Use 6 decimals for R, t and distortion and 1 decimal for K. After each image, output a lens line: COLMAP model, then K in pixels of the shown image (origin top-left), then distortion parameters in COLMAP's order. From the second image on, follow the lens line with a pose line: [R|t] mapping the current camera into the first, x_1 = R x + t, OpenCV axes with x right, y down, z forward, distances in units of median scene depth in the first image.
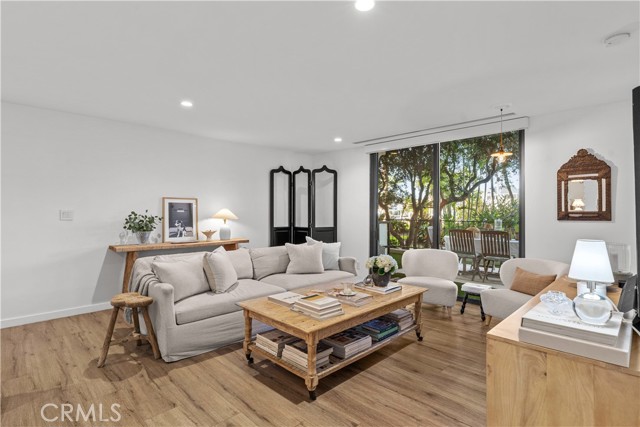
lens RADIAL K [[324.4, 0, 320.0], [0, 324.4, 213.5], [0, 0, 1]] dist [-0.002154, -0.000219]
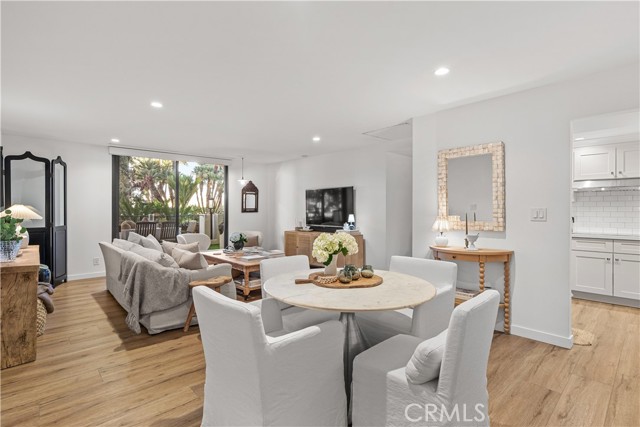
lens RADIAL K [[300.0, 0, 320.0], [0, 300.0, 213.5], [0, 0, 1]] dist [-0.000247, 0.000219]
pose [[0.033050, -0.019124, 0.999271, -1.223781], [0.002744, 0.999815, 0.019044, -0.008980], [-0.999450, 0.002113, 0.033096, 0.415335]]
